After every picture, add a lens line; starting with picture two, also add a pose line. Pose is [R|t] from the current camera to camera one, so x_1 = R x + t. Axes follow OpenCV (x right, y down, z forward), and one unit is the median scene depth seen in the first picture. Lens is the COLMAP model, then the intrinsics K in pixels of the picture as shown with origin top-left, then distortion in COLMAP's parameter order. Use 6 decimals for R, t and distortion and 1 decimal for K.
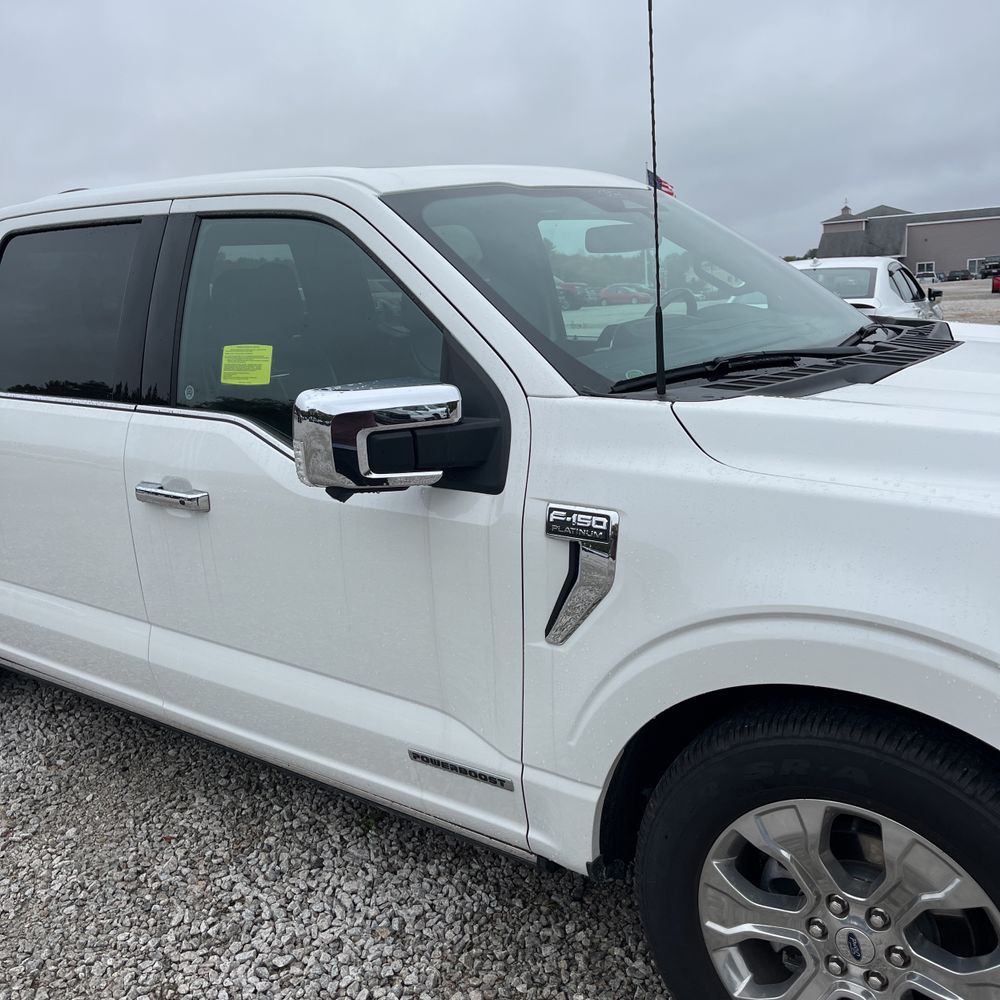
lens RADIAL K [[1012.3, 0, 505.3], [0, 1012.3, 501.8], [0, 0, 1]] dist [0.003752, 0.000000]
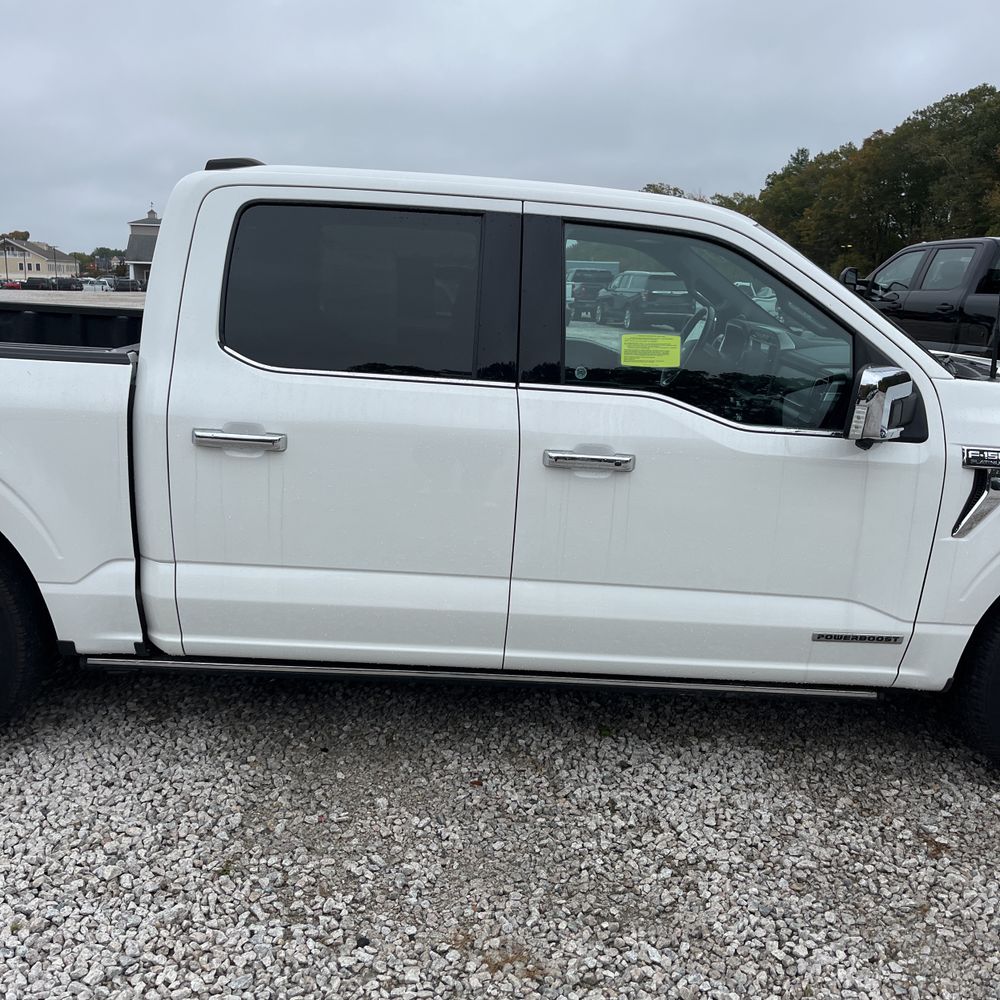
lens RADIAL K [[1012.3, 0, 492.5], [0, 1012.3, 499.7], [0, 0, 1]] dist [0.003752, 0.000000]
pose [[0.797726, -0.050151, 0.600931, -1.167876], [0.053210, 0.998503, 0.012694, 0.019469], [-0.600668, 0.021850, 0.799200, 0.141213]]
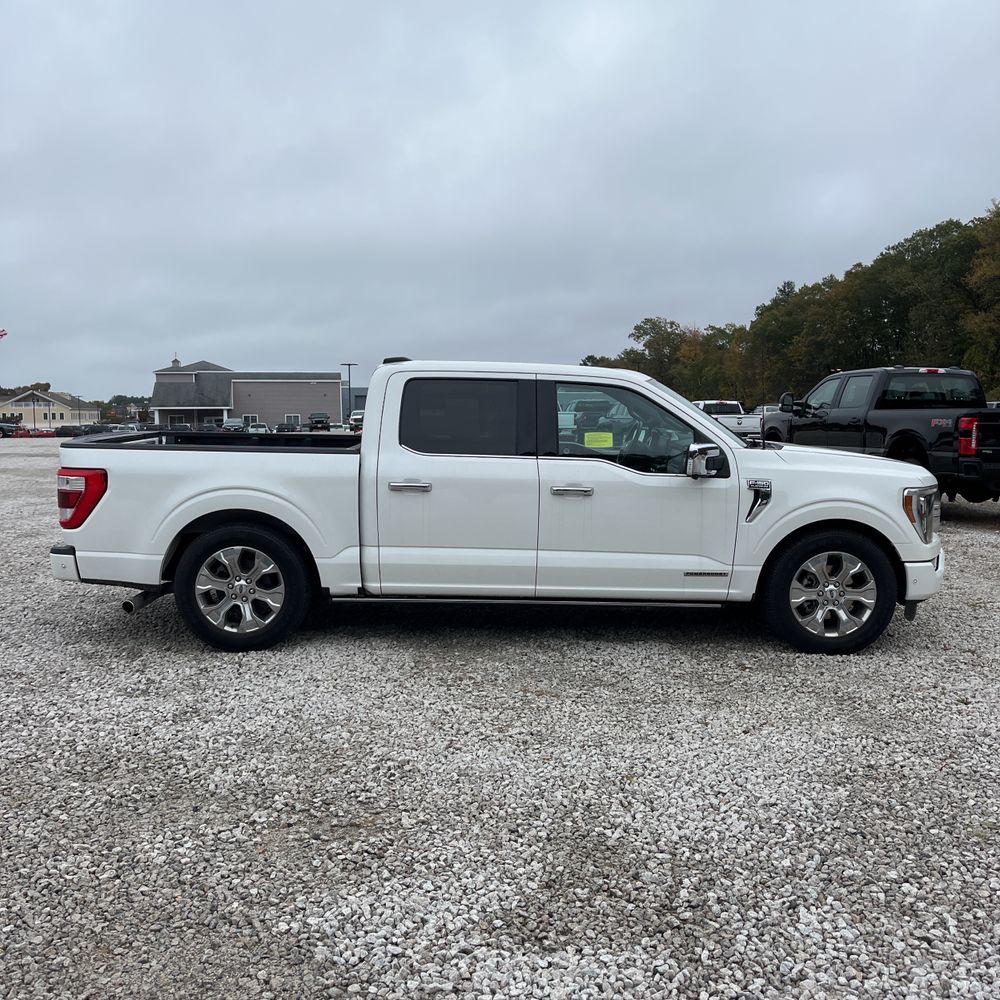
lens RADIAL K [[1012.3, 0, 497.3], [0, 1012.3, 499.1], [0, 0, 1]] dist [0.003752, 0.000000]
pose [[0.801083, 0.000060, 0.598554, -2.060839], [0.086668, 0.989450, -0.116093, 0.300967], [-0.592246, 0.144876, 0.792626, -0.911802]]
